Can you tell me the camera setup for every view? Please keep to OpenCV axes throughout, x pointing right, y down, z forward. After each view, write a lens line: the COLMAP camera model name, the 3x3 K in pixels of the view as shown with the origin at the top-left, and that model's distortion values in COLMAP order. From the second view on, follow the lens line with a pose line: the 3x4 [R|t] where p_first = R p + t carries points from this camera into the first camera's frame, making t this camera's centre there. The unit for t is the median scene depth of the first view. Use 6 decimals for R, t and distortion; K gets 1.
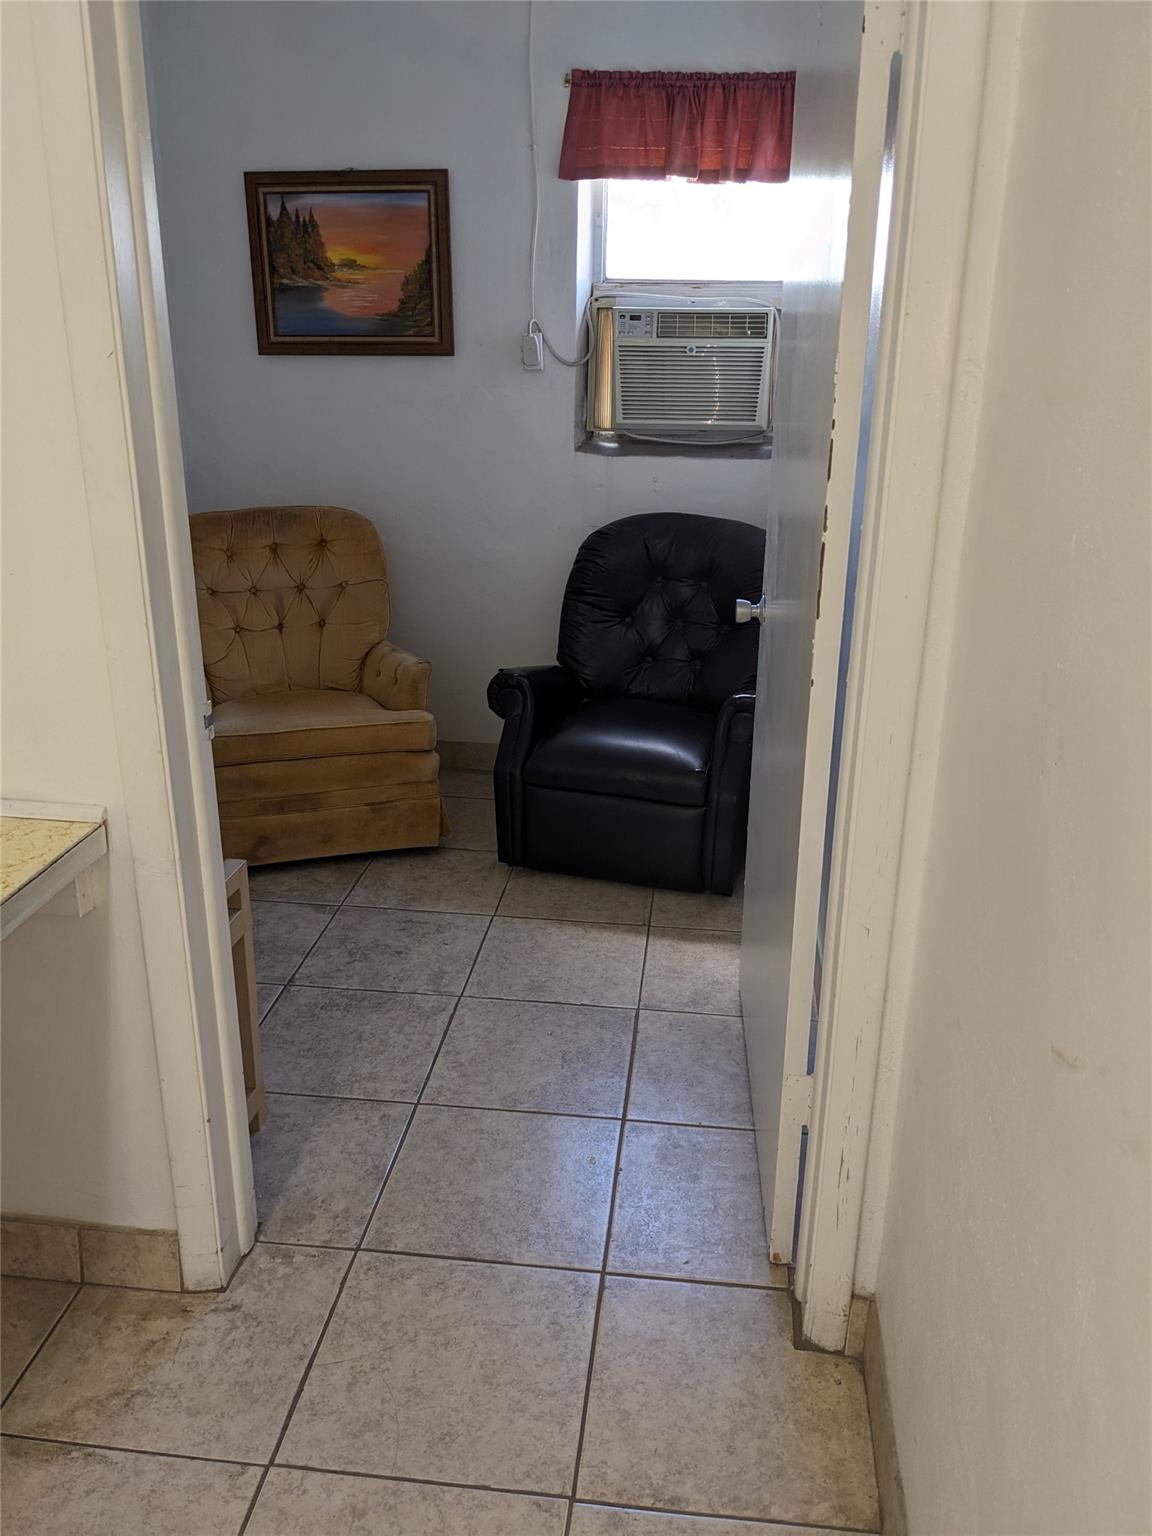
lens RADIAL K [[1256.6, 0, 579.9], [0, 1256.6, 771.6], [0, 0, 1]] dist [0.071407, -0.057679]
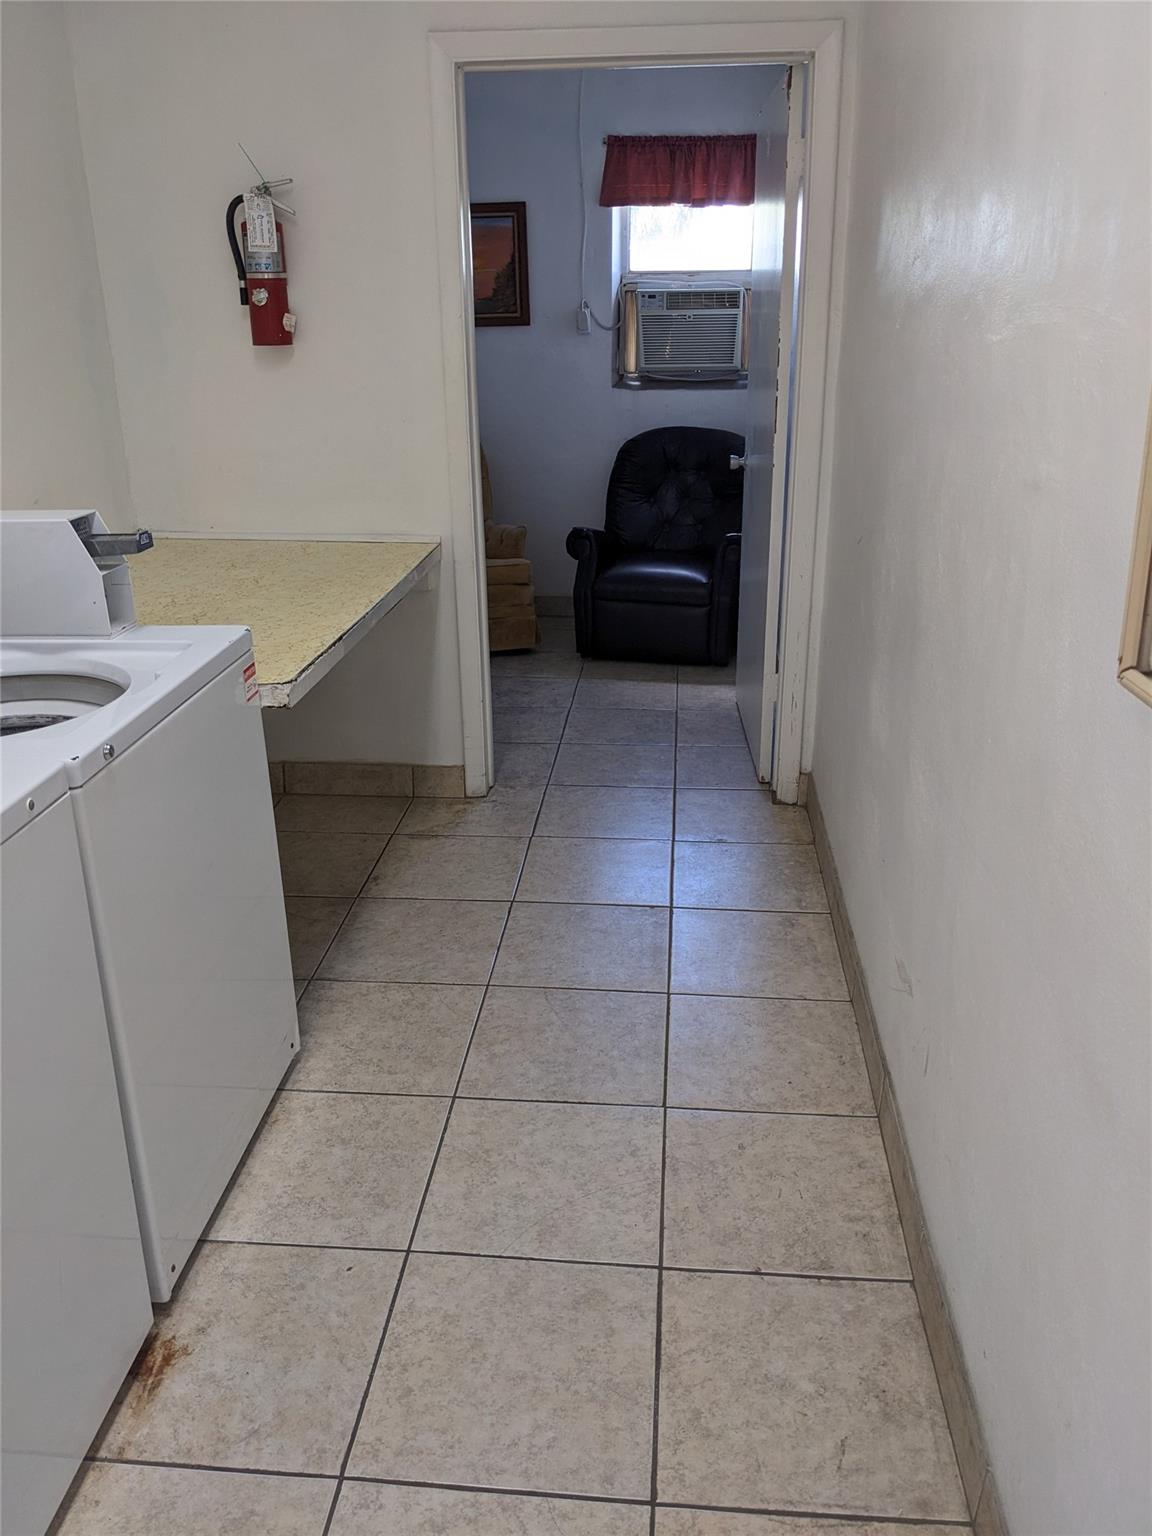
lens RADIAL K [[1256.6, 0, 575.1], [0, 1256.6, 765.9], [0, 0, 1]] dist [0.071407, -0.057679]
pose [[0.999333, -0.031418, 0.018595, -0.099900], [0.031266, 0.999476, 0.008387, 0.197908], [-0.018849, -0.007800, 0.999792, -0.548325]]
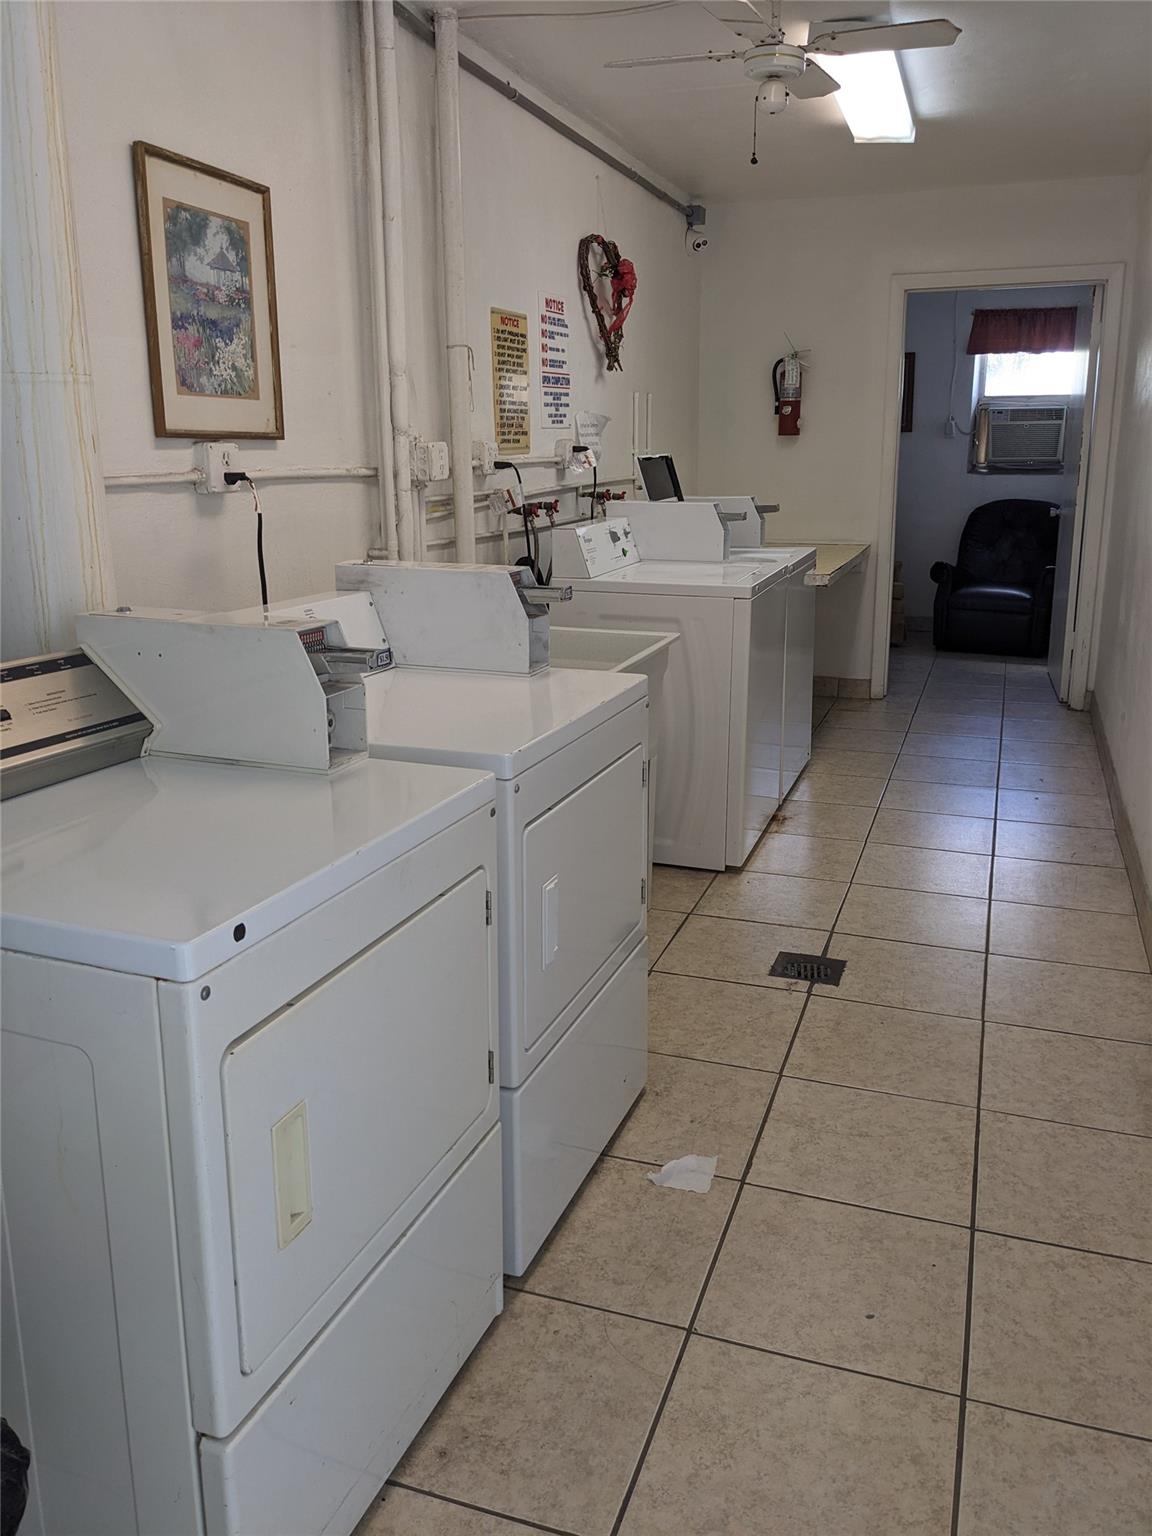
lens RADIAL K [[1256.6, 0, 586.4], [0, 1256.6, 738.3], [0, 0, 1]] dist [0.071407, -0.057679]
pose [[0.977854, 0.027311, -0.207497, -0.199368], [-0.049511, 0.993493, -0.102564, 0.502718], [0.203346, 0.110566, 0.972844, -1.326615]]
